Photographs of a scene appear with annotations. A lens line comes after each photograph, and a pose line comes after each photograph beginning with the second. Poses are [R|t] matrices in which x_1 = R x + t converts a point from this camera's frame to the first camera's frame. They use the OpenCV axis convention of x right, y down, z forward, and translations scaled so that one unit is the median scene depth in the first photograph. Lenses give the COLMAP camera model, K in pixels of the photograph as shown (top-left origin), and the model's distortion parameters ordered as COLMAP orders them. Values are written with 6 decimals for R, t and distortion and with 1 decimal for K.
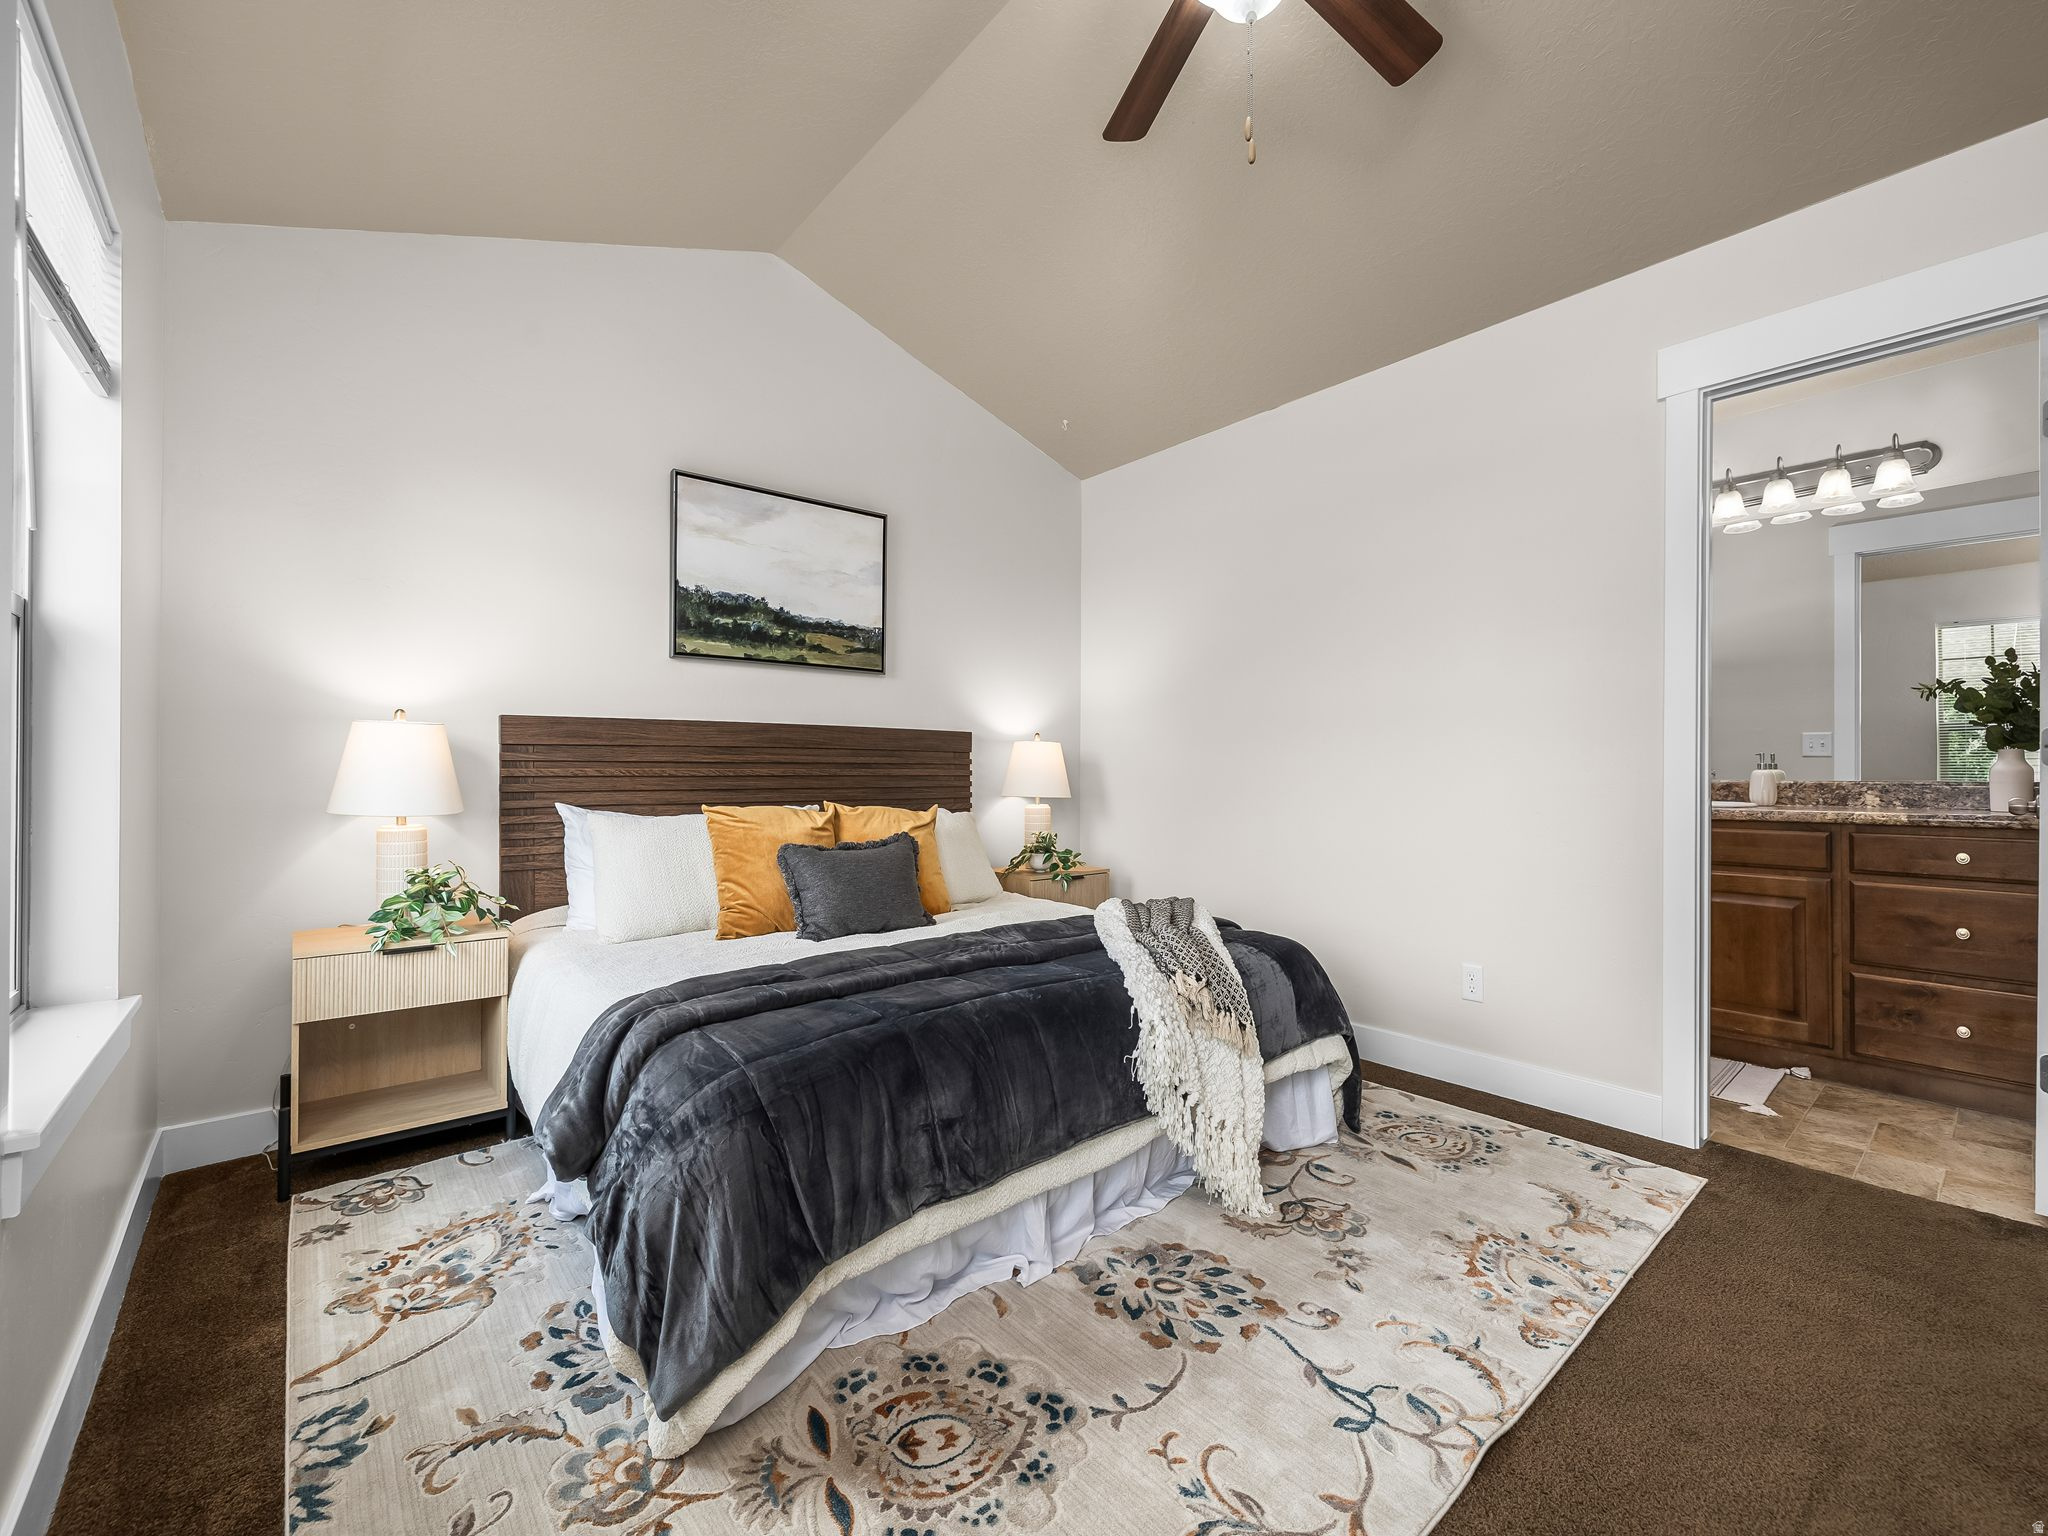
lens RADIAL K [[864.6, 0, 1014.8], [0, 864.6, 763.8], [0, 0, 1]] dist [0.002866, -0.000471]
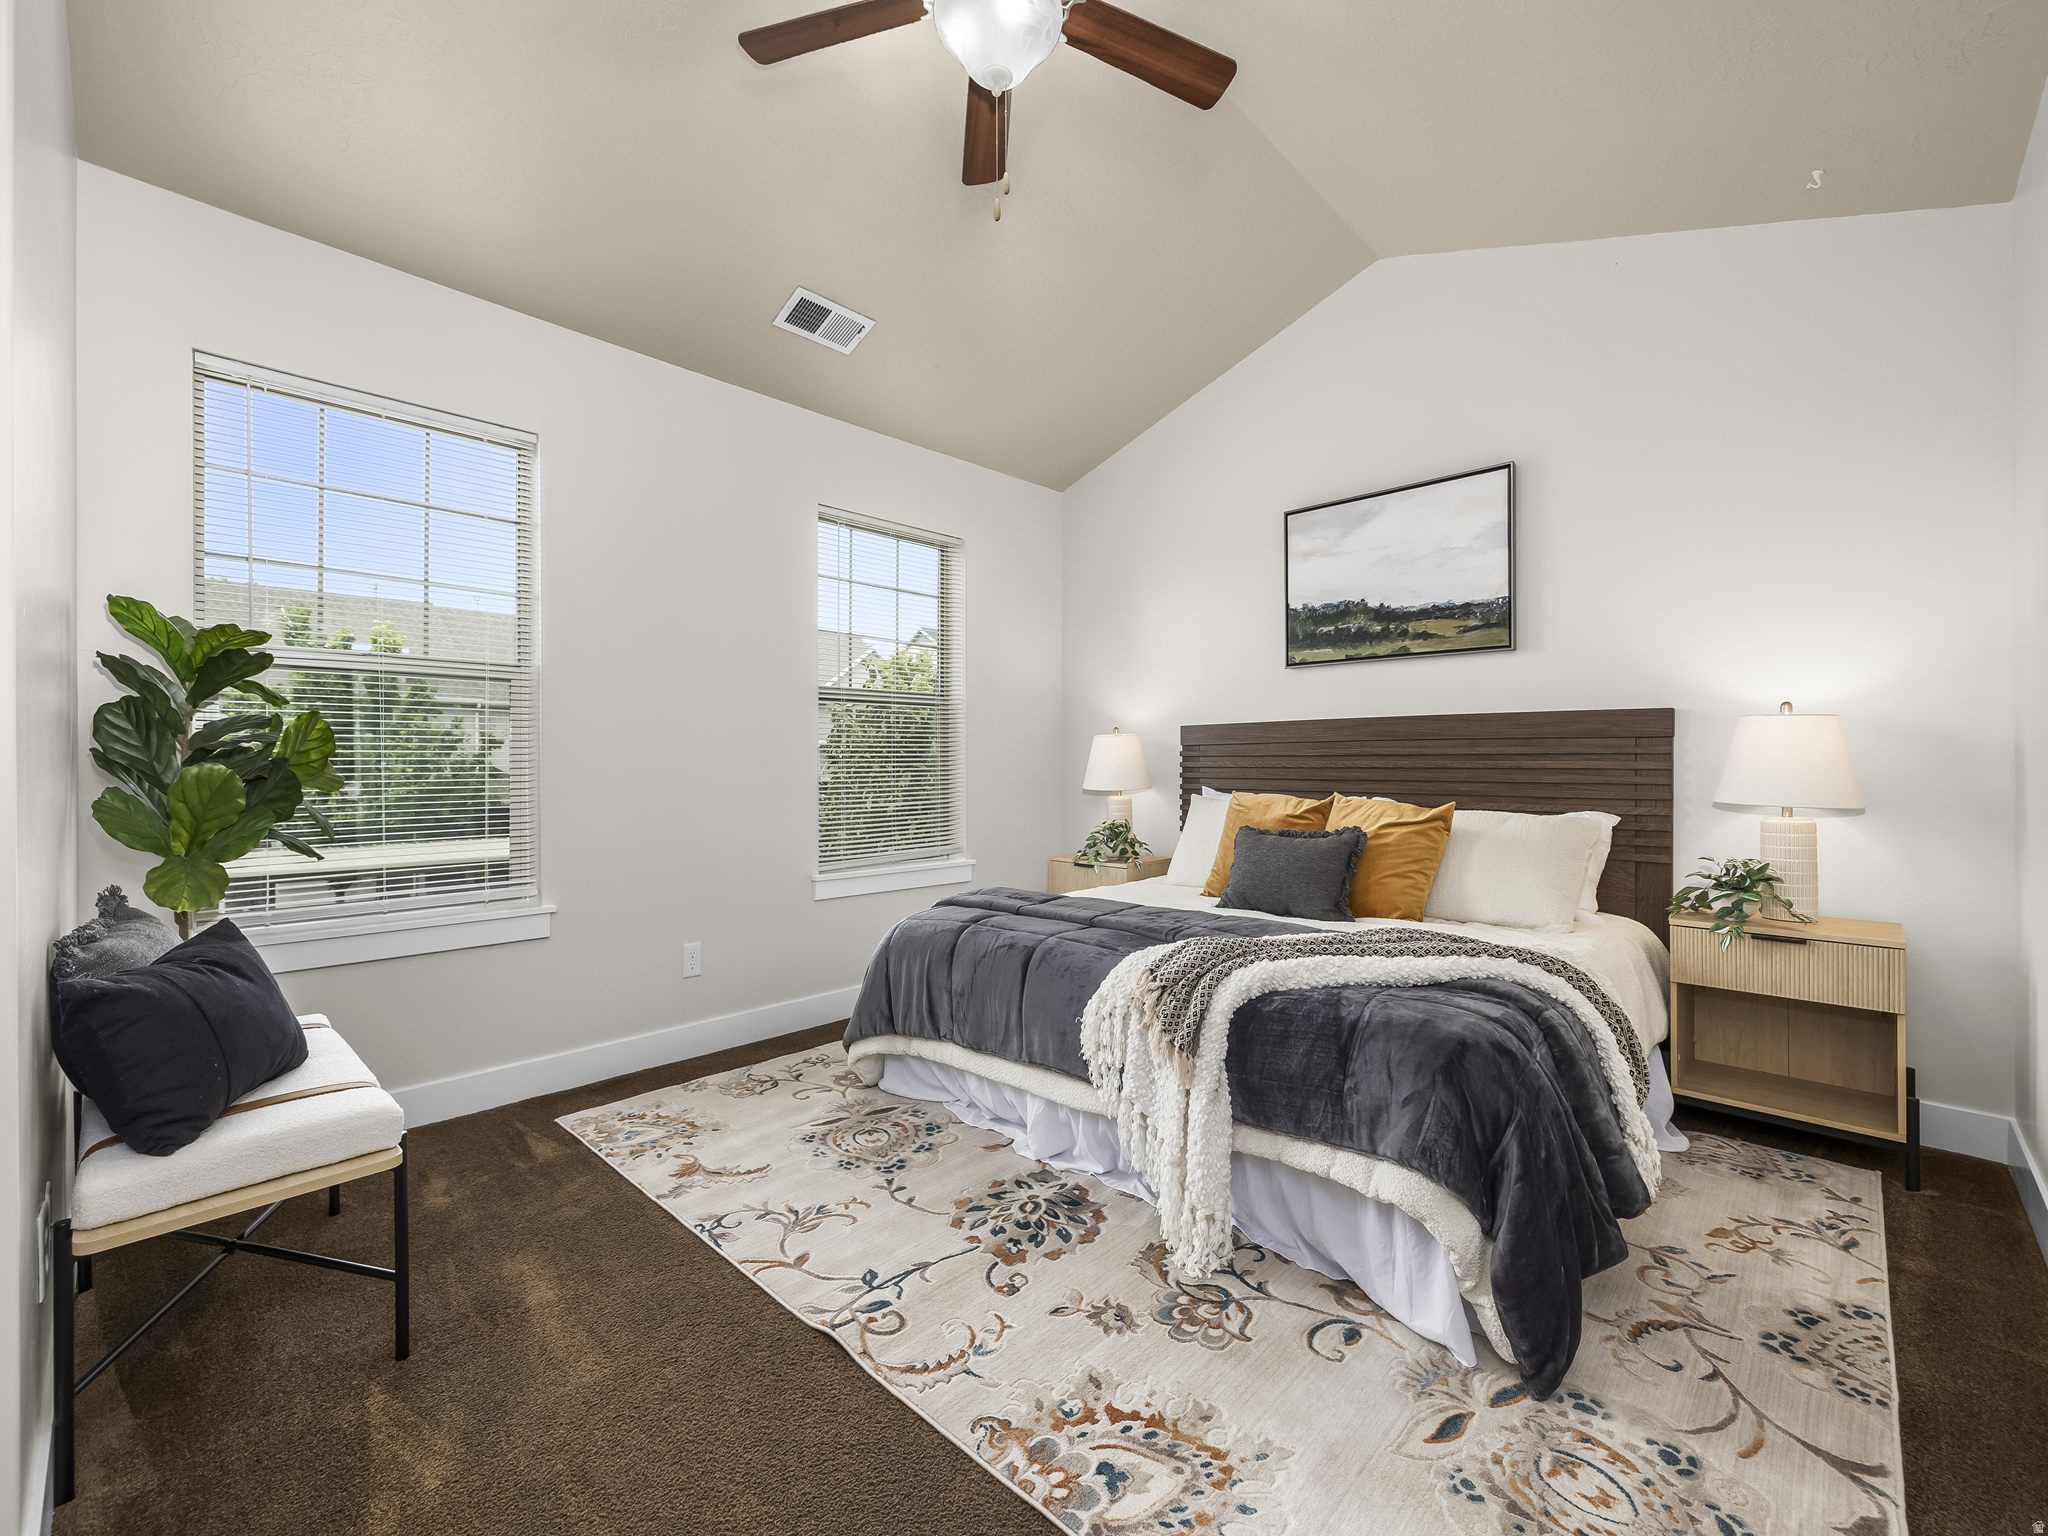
lens RADIAL K [[864.6, 0, 1008.1], [0, 864.6, 761.3], [0, 0, 1]] dist [0.002866, -0.000471]
pose [[0.097992, 0.000506, -0.995187, 0.739615], [0.012731, 0.999917, 0.001762, -0.001121], [0.995106, -0.012842, 0.097978, 0.477254]]
